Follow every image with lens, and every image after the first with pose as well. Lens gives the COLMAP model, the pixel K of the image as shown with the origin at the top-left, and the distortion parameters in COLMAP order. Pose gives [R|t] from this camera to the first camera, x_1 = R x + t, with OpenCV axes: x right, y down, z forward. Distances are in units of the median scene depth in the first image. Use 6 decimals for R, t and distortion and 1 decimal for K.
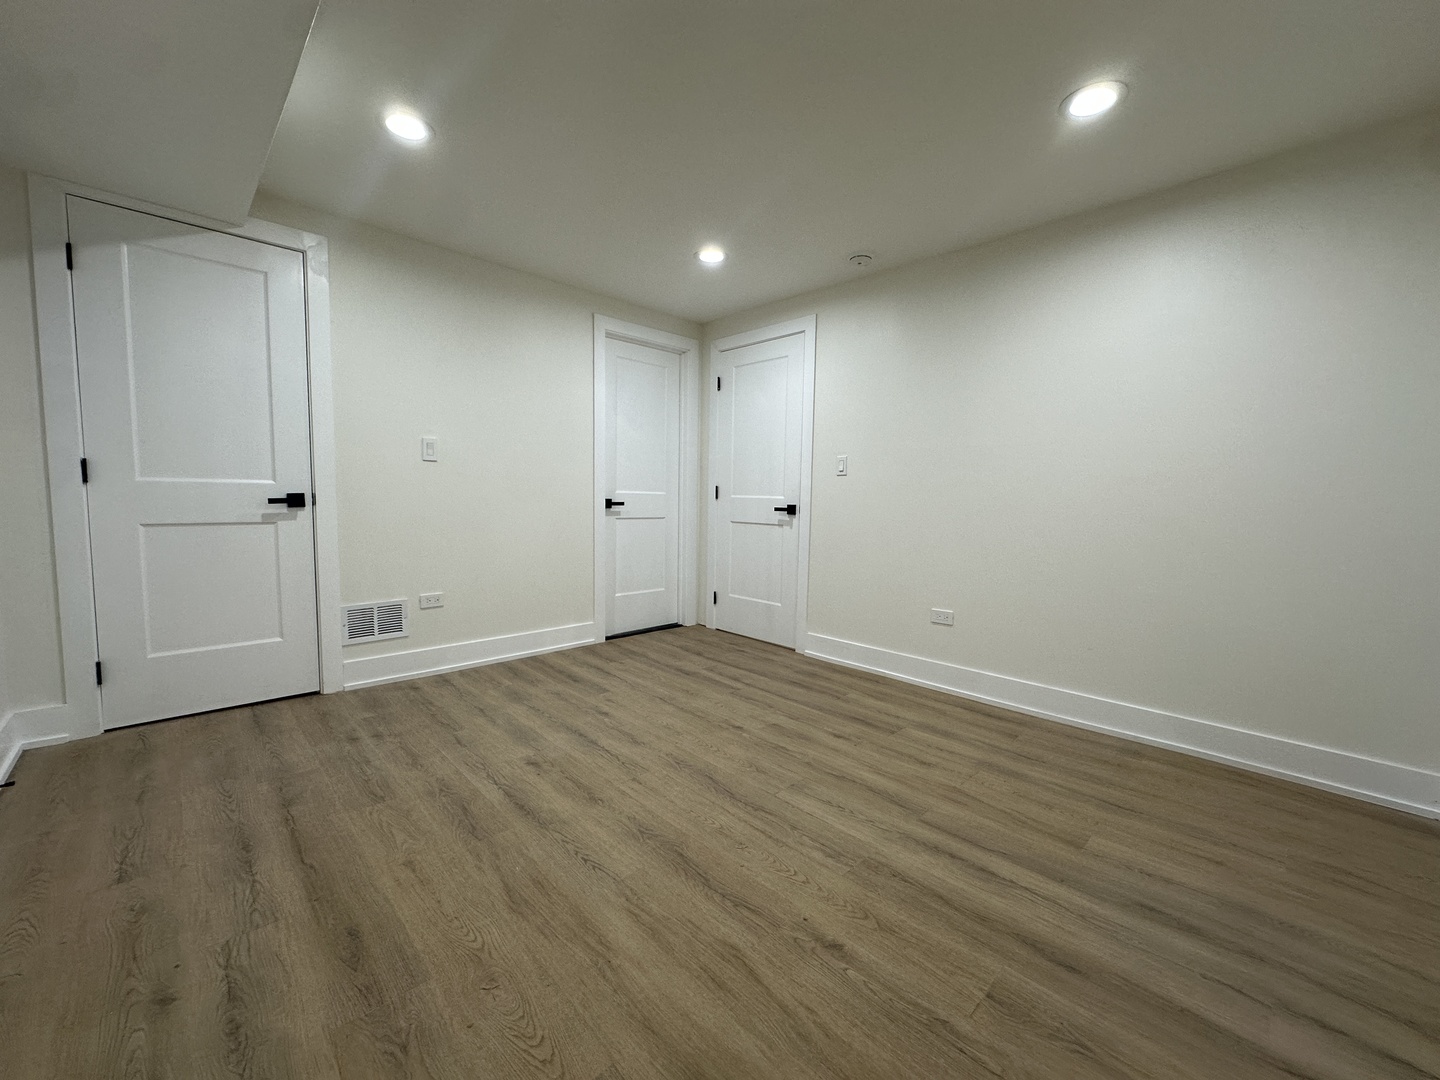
lens RADIAL K [[581.2, 0, 720.0], [0, 581.2, 540.0], [0, 0, 1]] dist [0.000266, -0.000071]
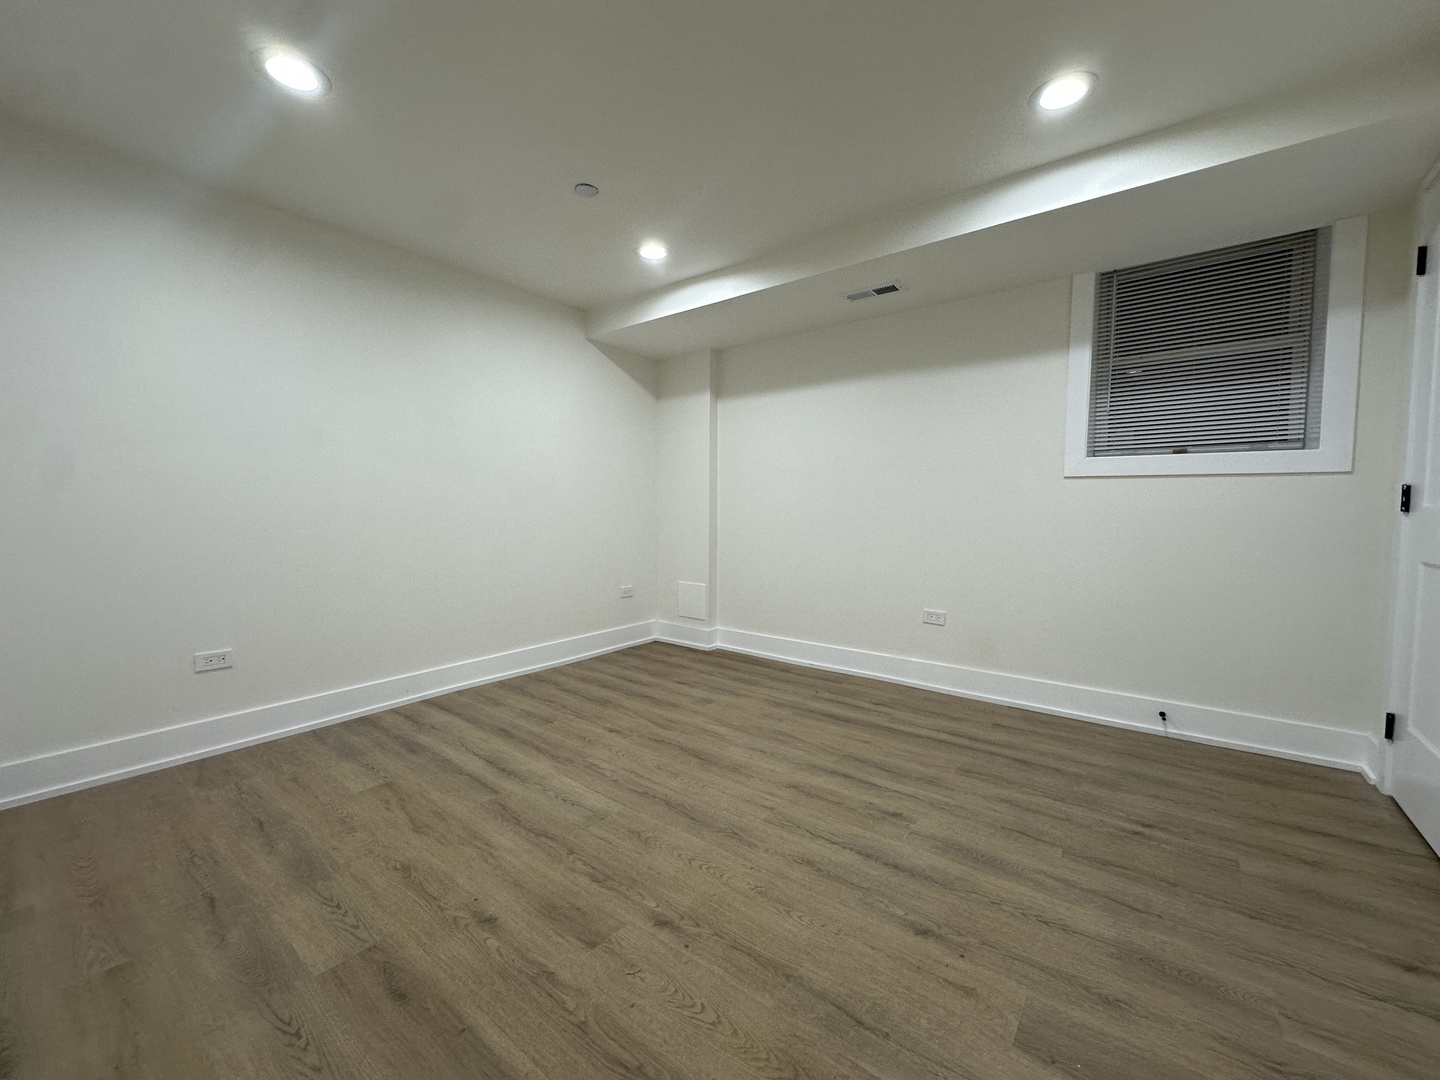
lens RADIAL K [[573.6, 0, 720.0], [0, 573.6, 540.0], [0, 0, 1]] dist [-0.001468, -0.000123]
pose [[-0.990343, -0.016959, -0.137600, 0.075479], [-0.034222, 0.991682, 0.124082, -0.142815], [0.134351, 0.127592, -0.982685, 1.916276]]
